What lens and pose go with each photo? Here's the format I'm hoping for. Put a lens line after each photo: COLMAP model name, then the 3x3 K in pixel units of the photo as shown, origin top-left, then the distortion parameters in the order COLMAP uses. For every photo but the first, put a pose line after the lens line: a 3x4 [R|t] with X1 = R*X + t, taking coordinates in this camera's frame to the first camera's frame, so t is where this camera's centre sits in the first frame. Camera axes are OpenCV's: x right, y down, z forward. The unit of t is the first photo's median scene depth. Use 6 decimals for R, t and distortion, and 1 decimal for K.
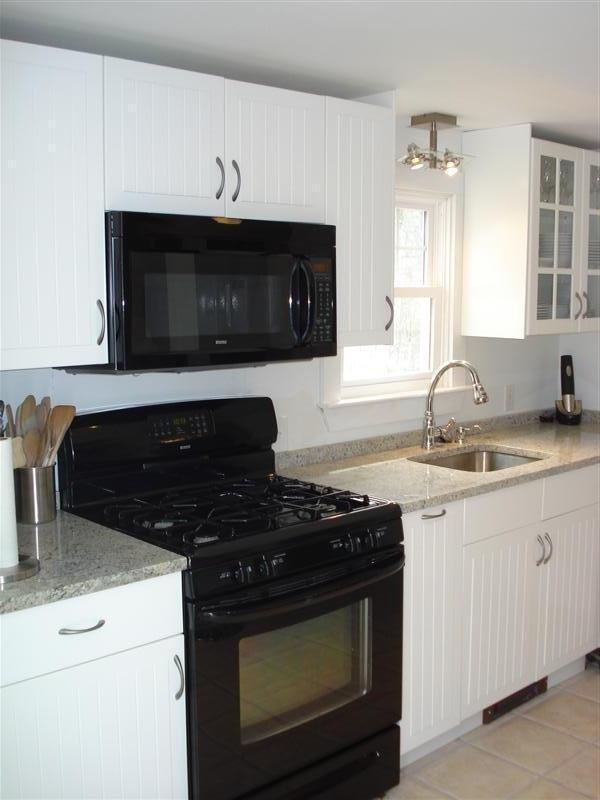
lens RADIAL K [[893.1, 0, 300.0], [0, 893.1, 400.0], [0, 0, 1]] dist [-0.073215, -0.108029]
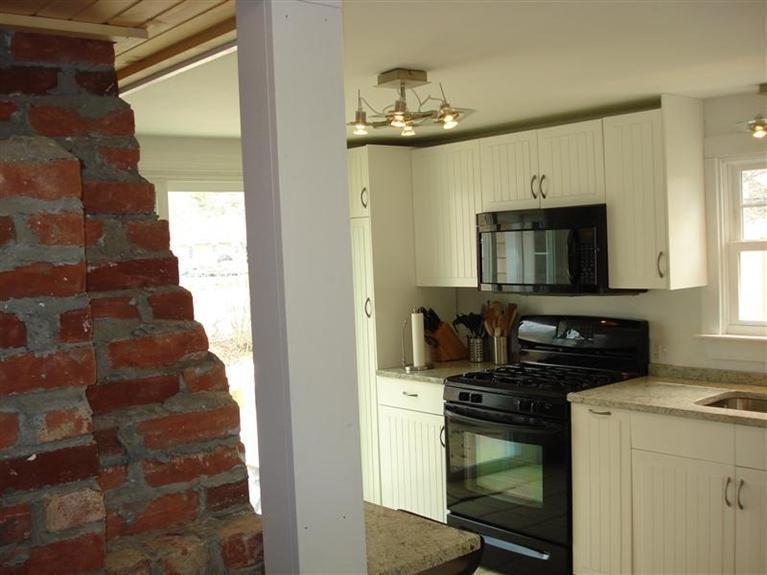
lens RADIAL K [[856.3, 0, 383.5], [0, 856.3, 287.5], [0, 0, 1]] dist [-0.073215, -0.108029]
pose [[-0.027988, 0.049837, -0.998365, 1.175315], [-0.085434, 0.994983, 0.052064, -0.082147], [0.995951, 0.086751, -0.023590, 0.549401]]
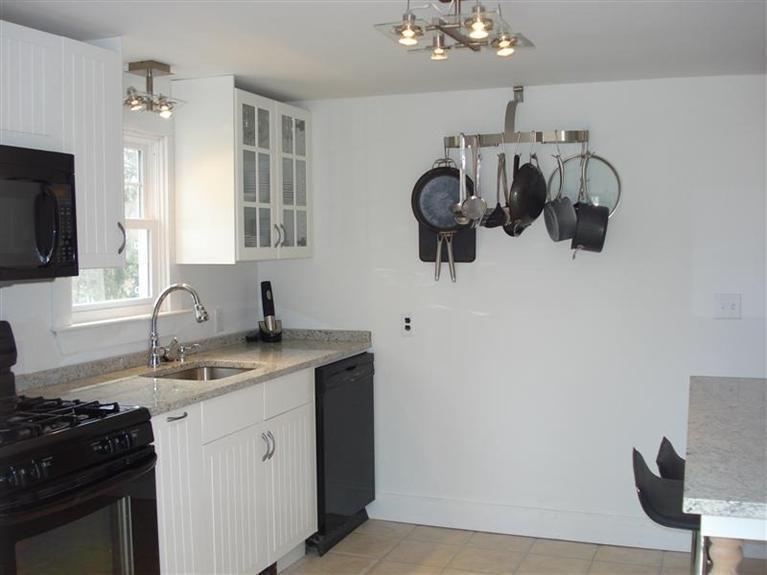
lens RADIAL K [[856.3, 0, 383.5], [0, 856.3, 287.5], [0, 0, 1]] dist [-0.073215, -0.108029]
pose [[0.891563, -0.031538, 0.451796, -0.073981], [0.064654, 0.996218, -0.058045, 0.037864], [-0.448257, 0.080961, 0.890231, -0.049574]]
